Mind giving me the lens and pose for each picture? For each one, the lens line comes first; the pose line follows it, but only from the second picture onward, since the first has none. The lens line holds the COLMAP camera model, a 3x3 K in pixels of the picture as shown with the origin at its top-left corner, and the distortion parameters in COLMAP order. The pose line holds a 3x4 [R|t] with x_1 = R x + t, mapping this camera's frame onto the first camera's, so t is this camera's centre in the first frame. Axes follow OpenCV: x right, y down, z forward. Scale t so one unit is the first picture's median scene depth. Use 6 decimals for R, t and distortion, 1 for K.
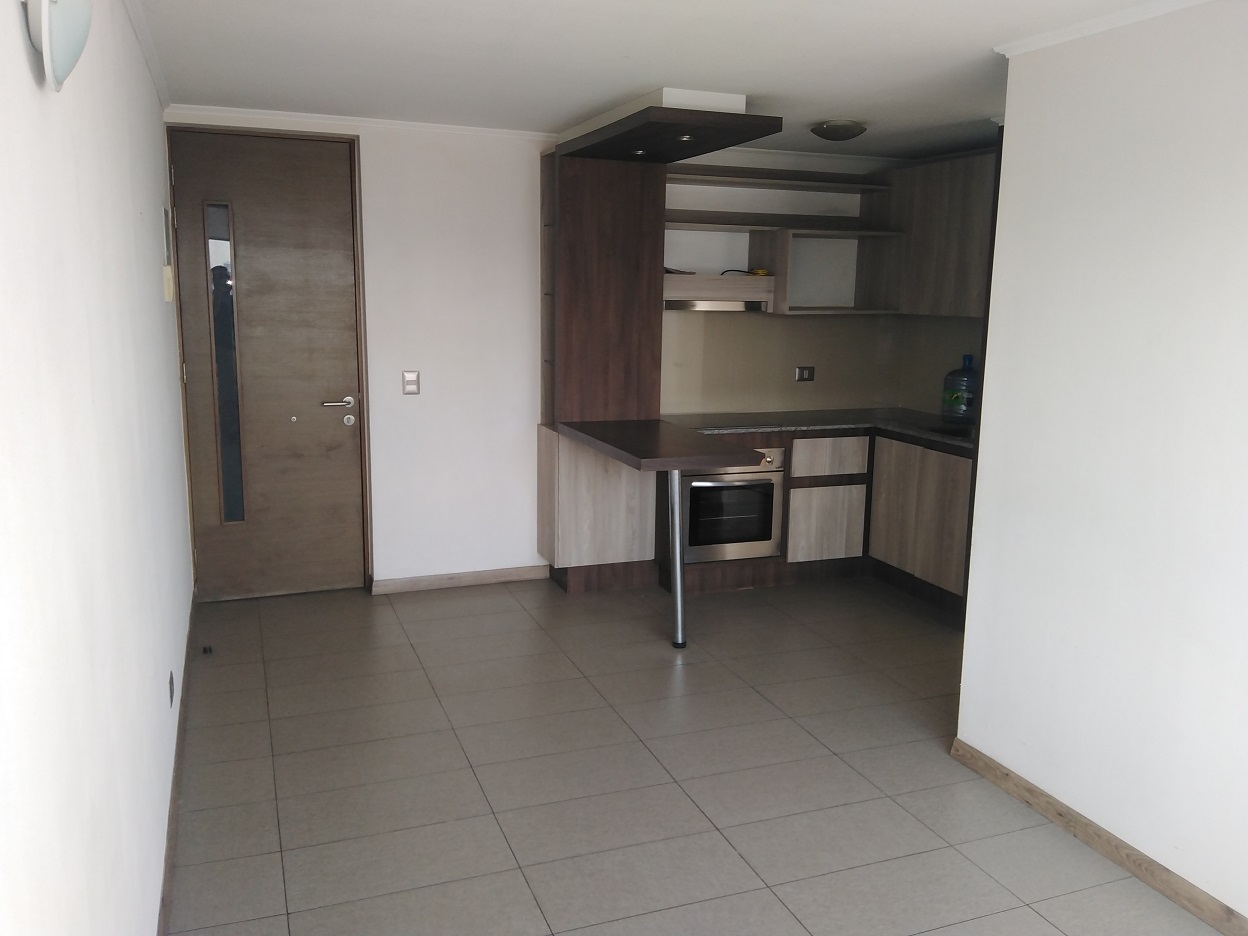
lens RADIAL K [[978.3, 0, 618.2], [0, 978.3, 446.6], [0, 0, 1]] dist [0.189856, -0.500483]
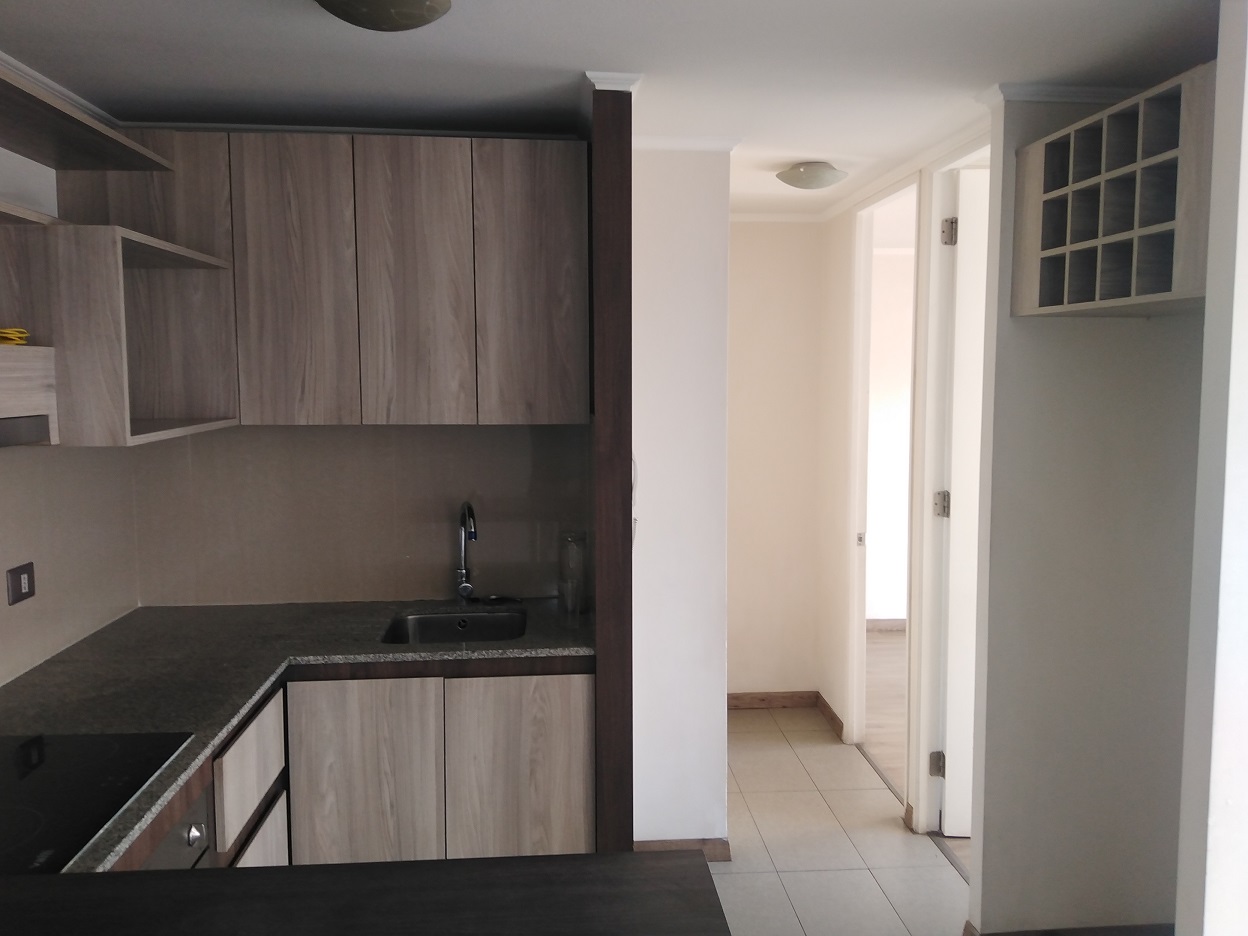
lens RADIAL K [[978.3, 0, 640.5], [0, 978.3, 451.9], [0, 0, 1]] dist [0.112433, -0.136957]
pose [[0.289459, -0.095581, 0.952406, -0.137040], [0.157047, 0.986261, 0.051248, -0.120049], [-0.944219, 0.134738, 0.300492, 0.695734]]
